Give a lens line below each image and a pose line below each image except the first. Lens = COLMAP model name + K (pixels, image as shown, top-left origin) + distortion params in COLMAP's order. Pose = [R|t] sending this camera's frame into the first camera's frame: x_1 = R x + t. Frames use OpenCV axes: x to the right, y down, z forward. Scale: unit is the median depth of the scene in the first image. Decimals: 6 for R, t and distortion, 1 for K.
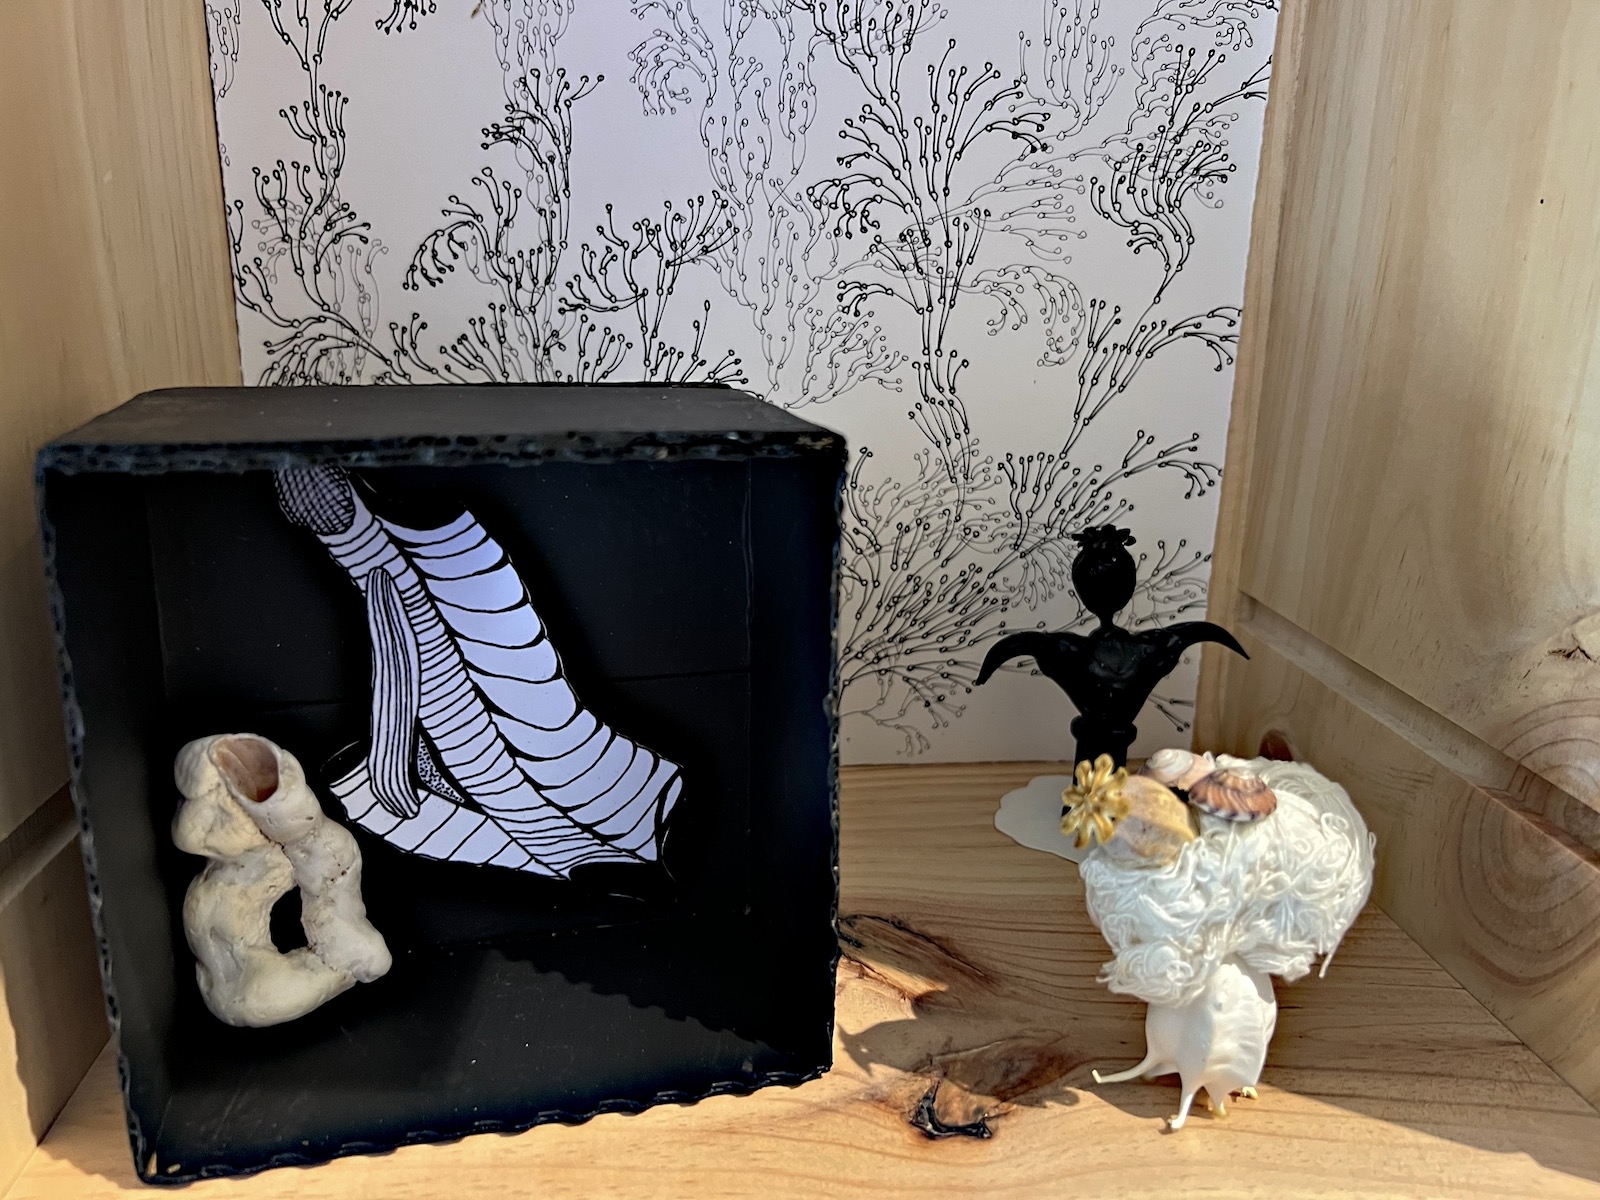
lens RADIAL K [[1188.5, 0, 800.0], [0, 1188.5, 600.0], [0, 0, 1]] dist [-0.008682, -0.006556]
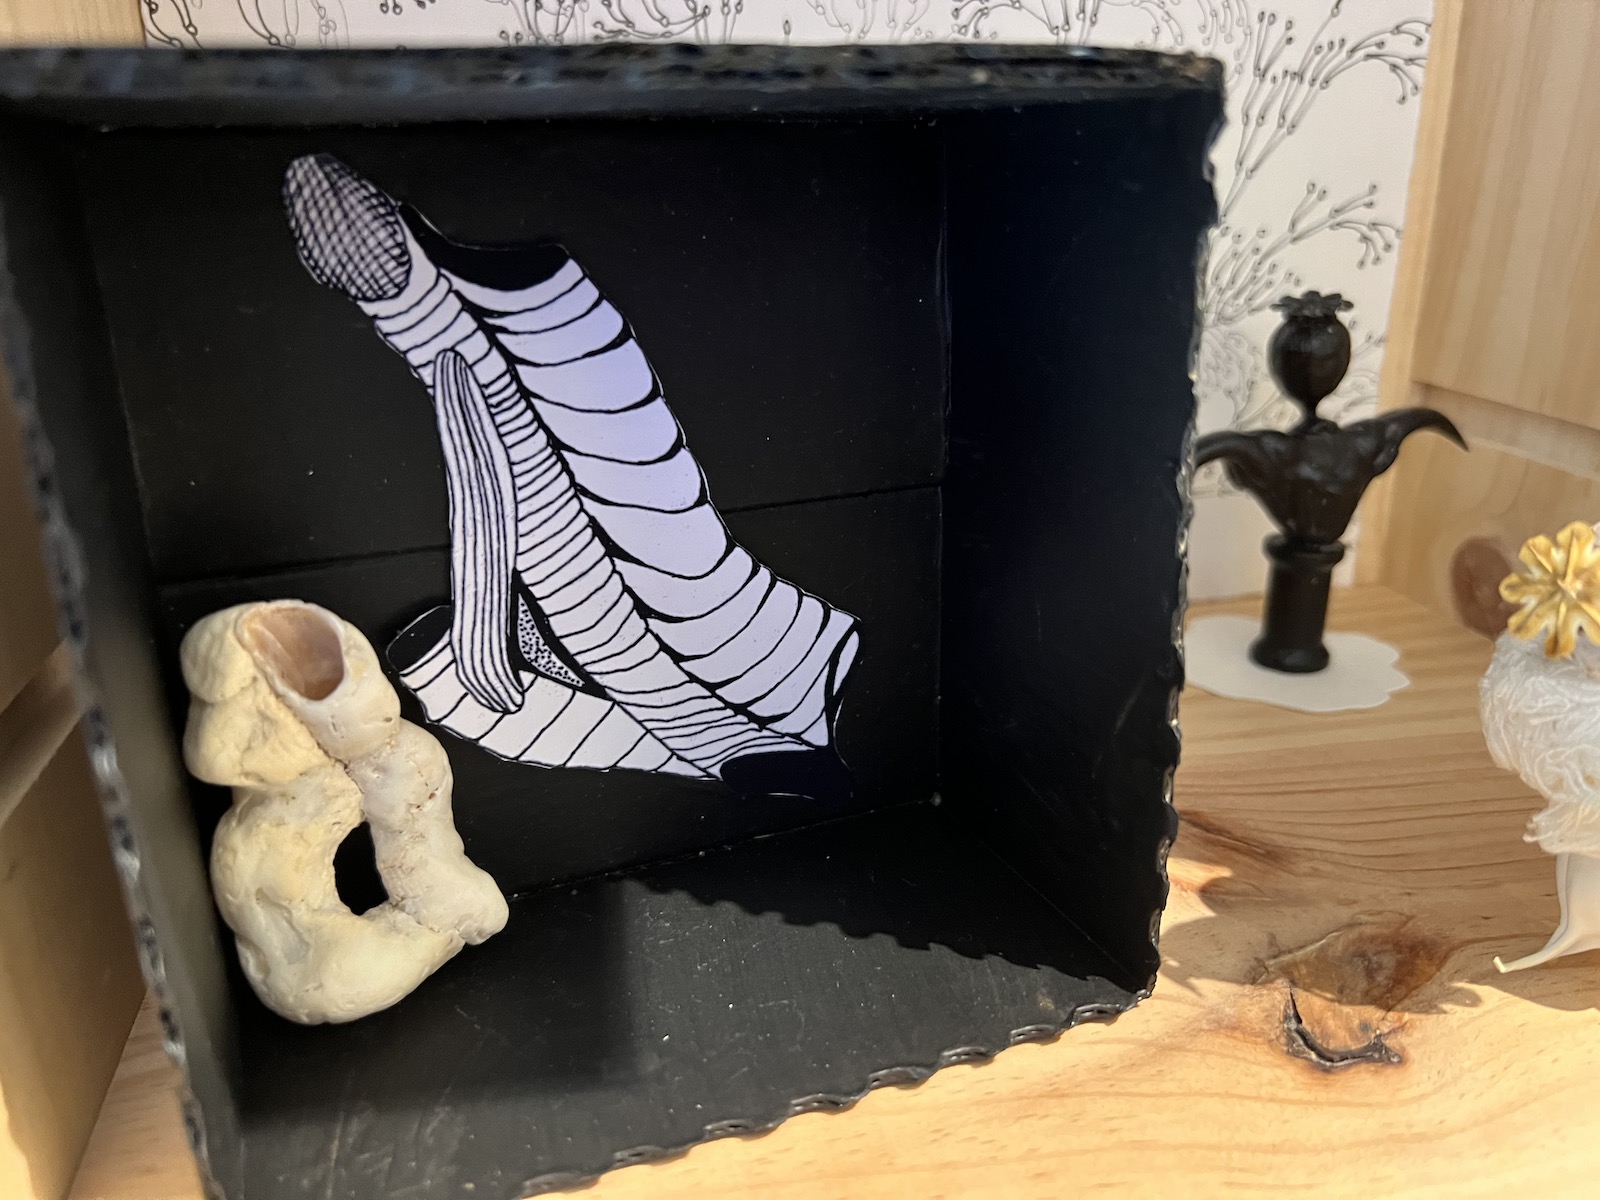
lens RADIAL K [[1210.8, 0, 800.0], [0, 1210.8, 600.0], [0, 0, 1]] dist [-0.005581, -0.028345]
pose [[0.993046, -0.076090, 0.089832, -0.224474], [0.068764, 0.994257, 0.082008, 0.071036], [-0.095556, -0.075260, 0.992575, 0.275585]]
